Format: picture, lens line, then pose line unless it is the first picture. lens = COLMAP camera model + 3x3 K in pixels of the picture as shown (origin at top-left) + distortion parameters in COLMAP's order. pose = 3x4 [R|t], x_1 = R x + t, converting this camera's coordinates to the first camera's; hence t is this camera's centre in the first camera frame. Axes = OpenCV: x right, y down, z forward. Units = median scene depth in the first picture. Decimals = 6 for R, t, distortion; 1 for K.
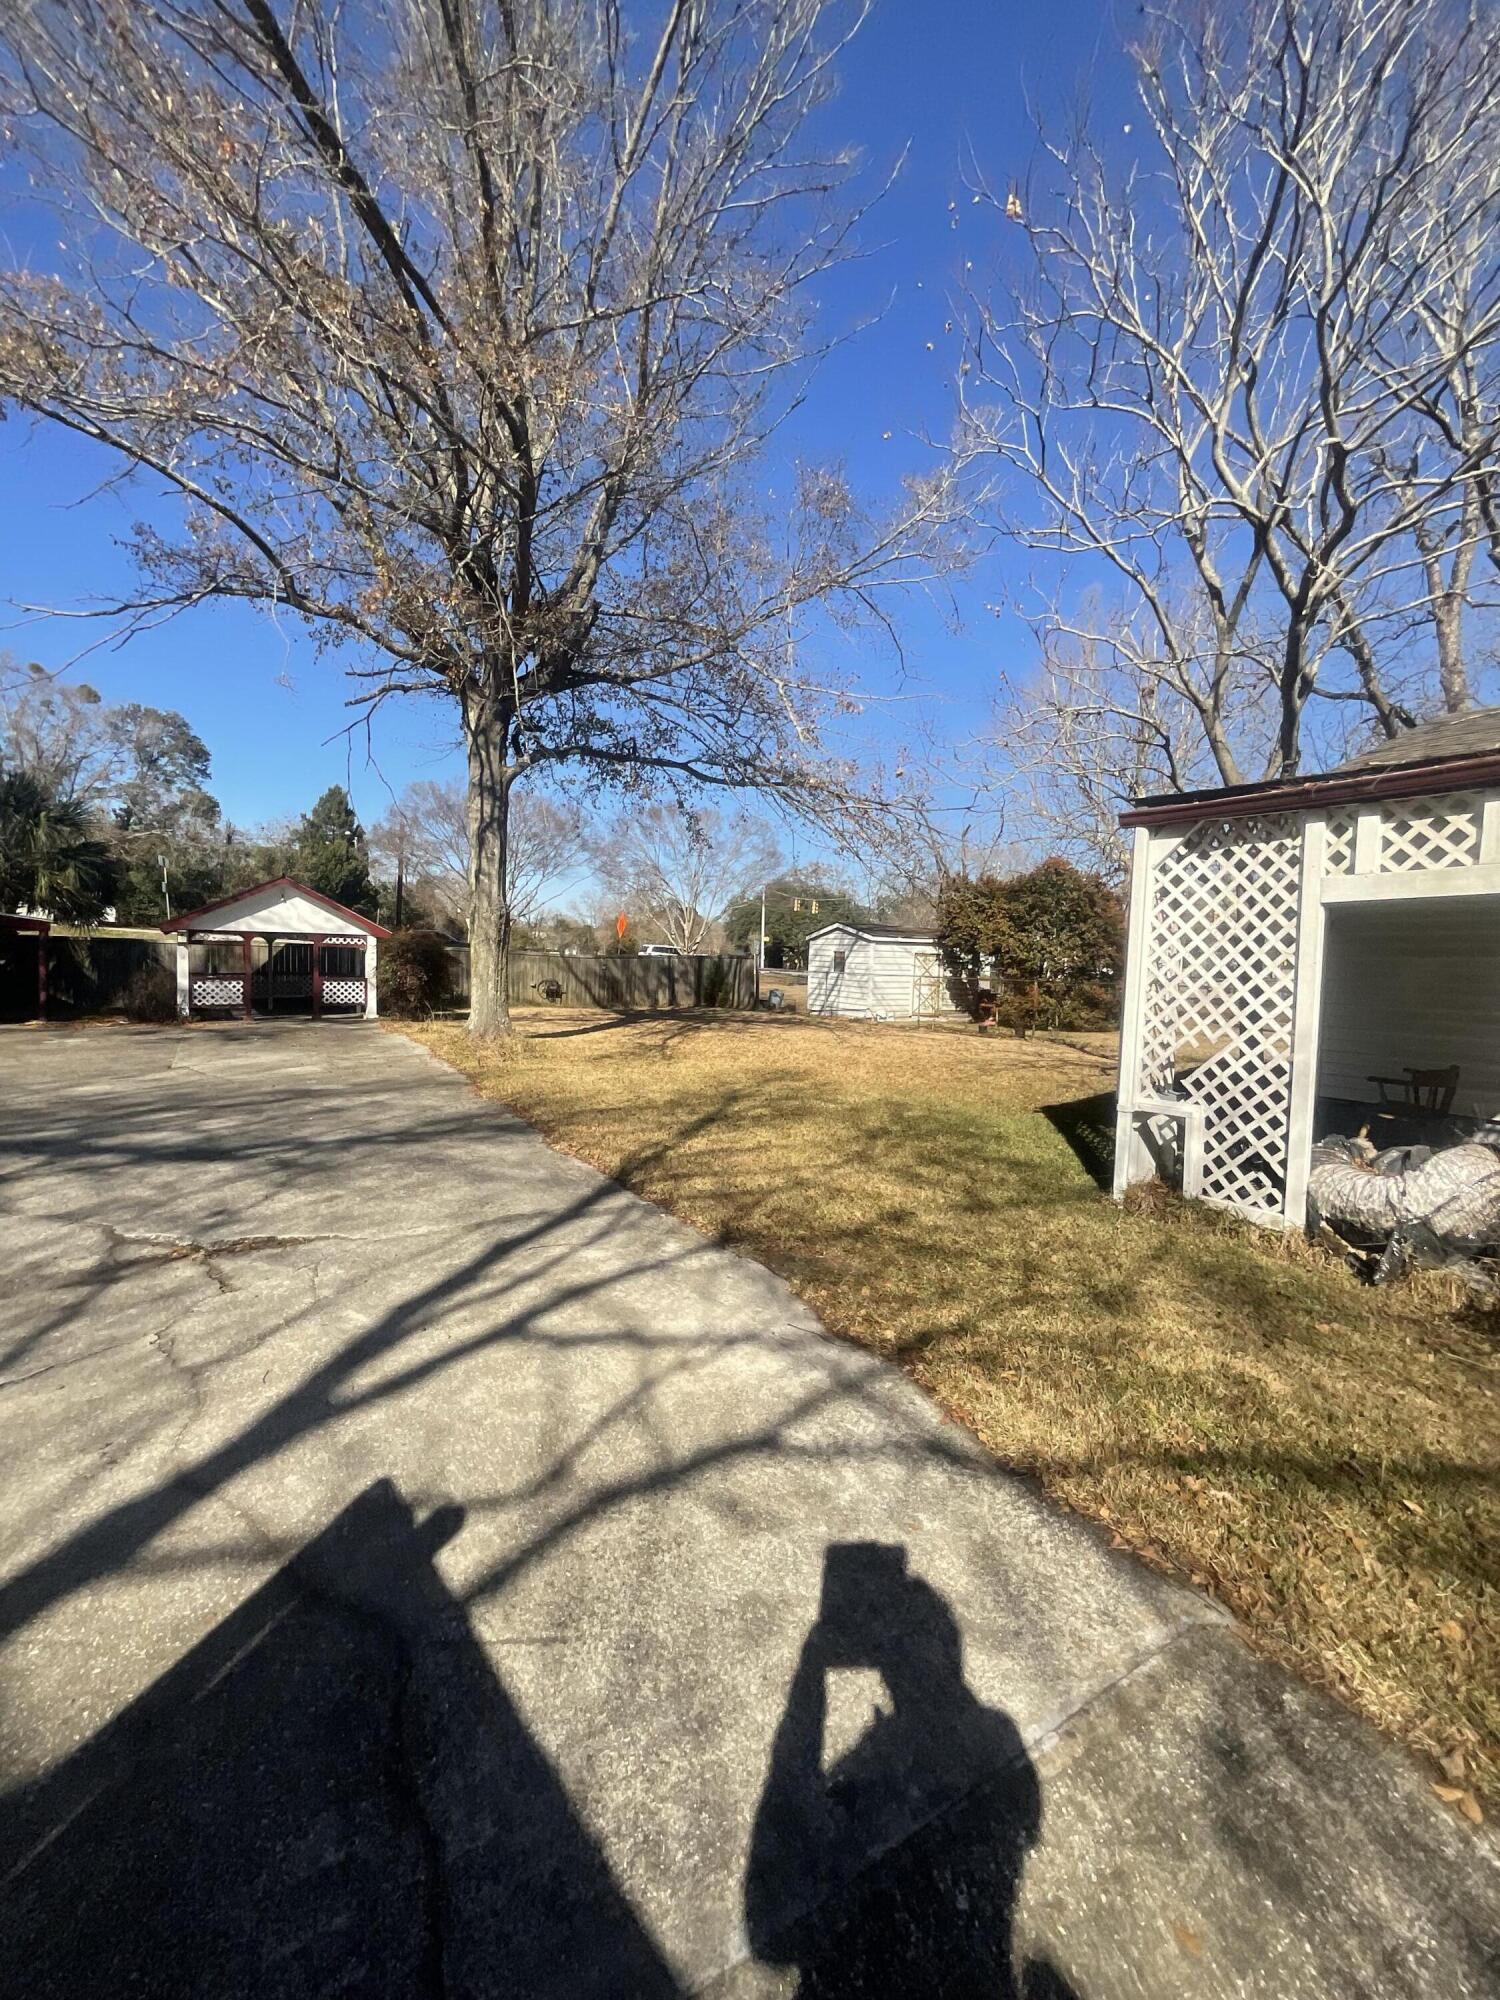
lens RADIAL K [[804.3, 0, 749.9], [0, 804.3, 991.3], [0, 0, 1]] dist [-0.007231, 0.001373]
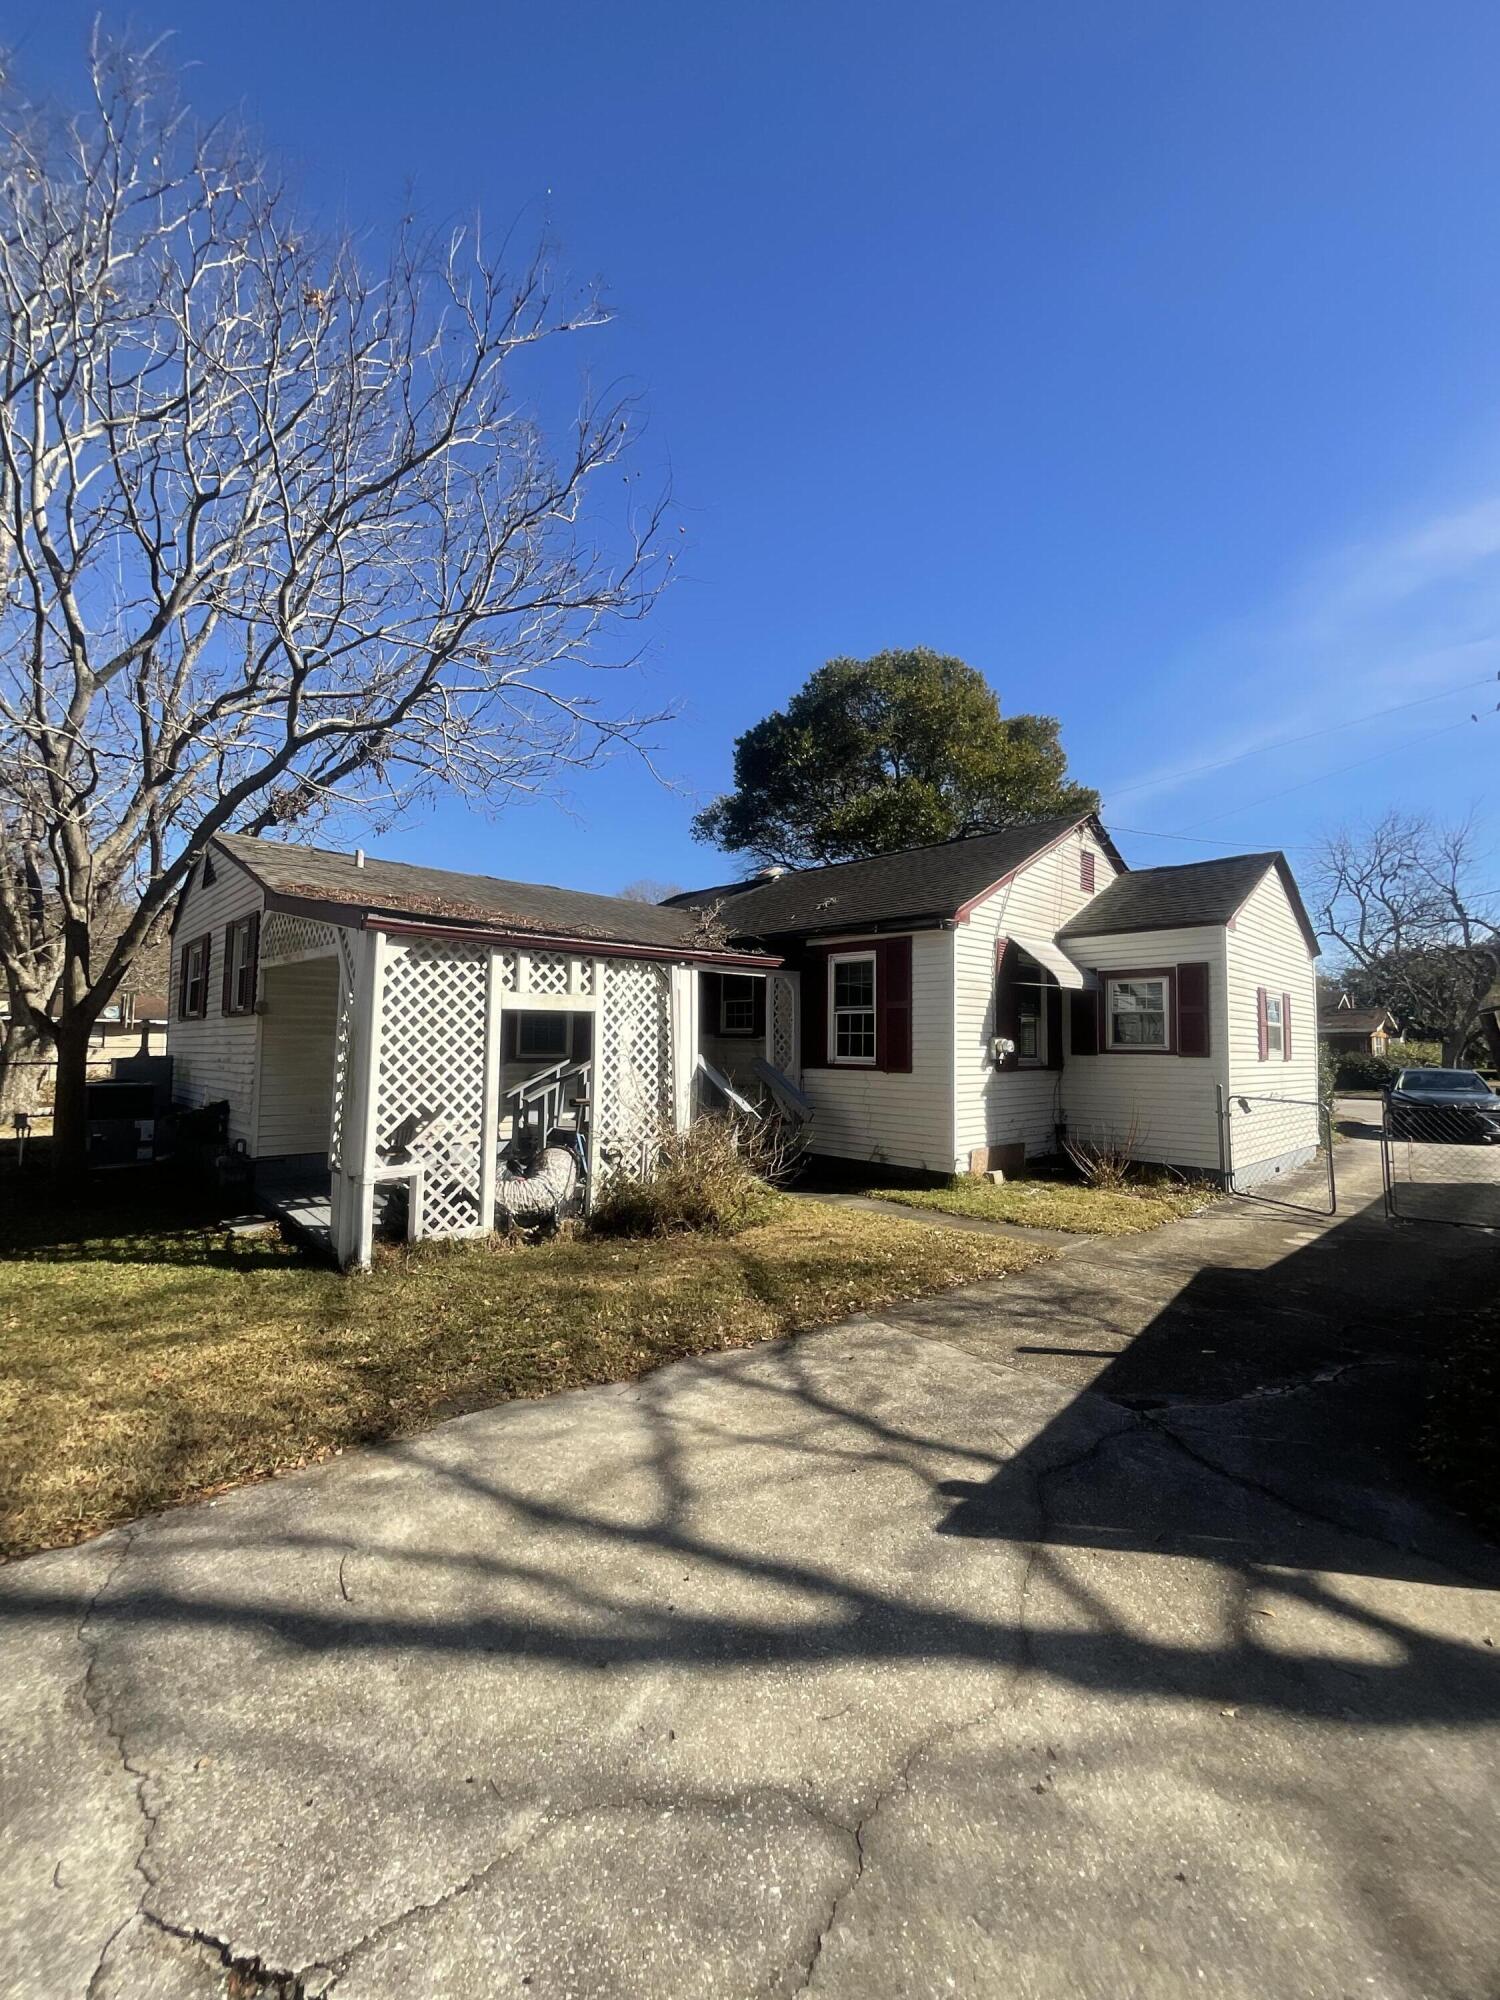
lens RADIAL K [[804.3, 0, 750.0], [0, 804.3, 1003.9], [0, 0, 1]] dist [-0.007231, 0.001373]
pose [[-0.167185, 0.024841, 0.985613, -1.012570], [0.020580, 0.999553, -0.021701, -0.090658], [-0.985711, 0.016655, -0.167621, 0.928391]]
